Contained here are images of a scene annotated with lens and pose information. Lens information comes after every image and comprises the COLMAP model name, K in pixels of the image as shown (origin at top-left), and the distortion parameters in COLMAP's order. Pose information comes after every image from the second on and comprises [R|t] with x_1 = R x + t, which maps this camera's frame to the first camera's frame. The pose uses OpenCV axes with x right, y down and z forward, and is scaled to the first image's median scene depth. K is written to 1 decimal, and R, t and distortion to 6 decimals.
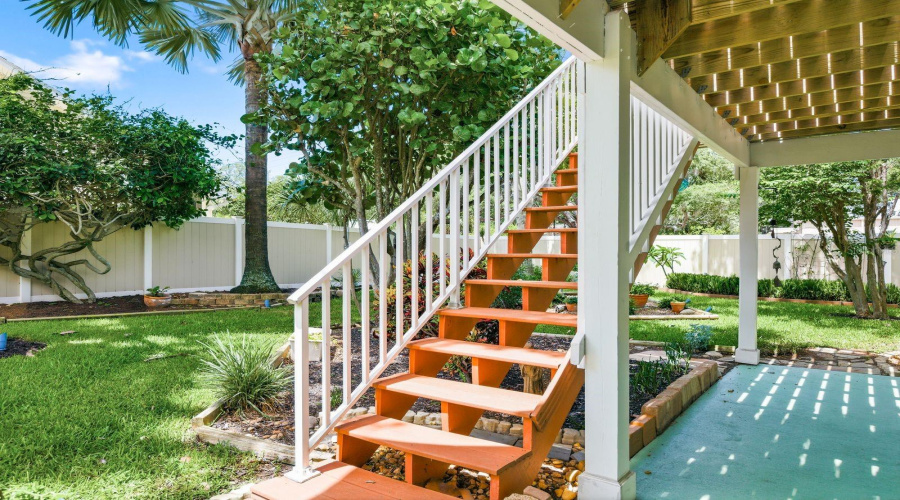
lens RADIAL K [[568.9, 0, 450.5], [0, 568.9, 246.5], [0, 0, 1]] dist [-0.008923, -0.001001]
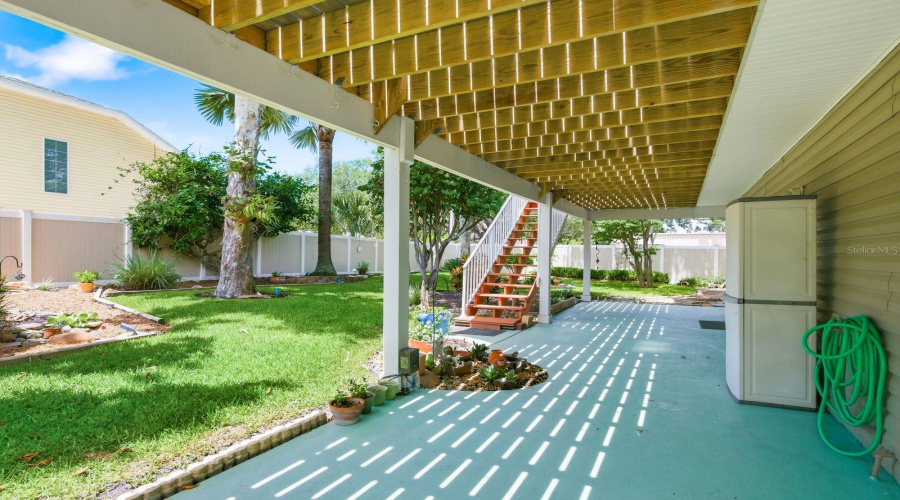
lens RADIAL K [[483.2, 0, 448.1], [0, 483.2, 255.7], [0, 0, 1]] dist [0.002175, -0.000109]
pose [[0.984755, 0.009512, 0.173689, -0.269952], [-0.012126, 0.999828, 0.013999, -0.006142], [-0.173526, -0.015892, 0.984701, -0.600061]]
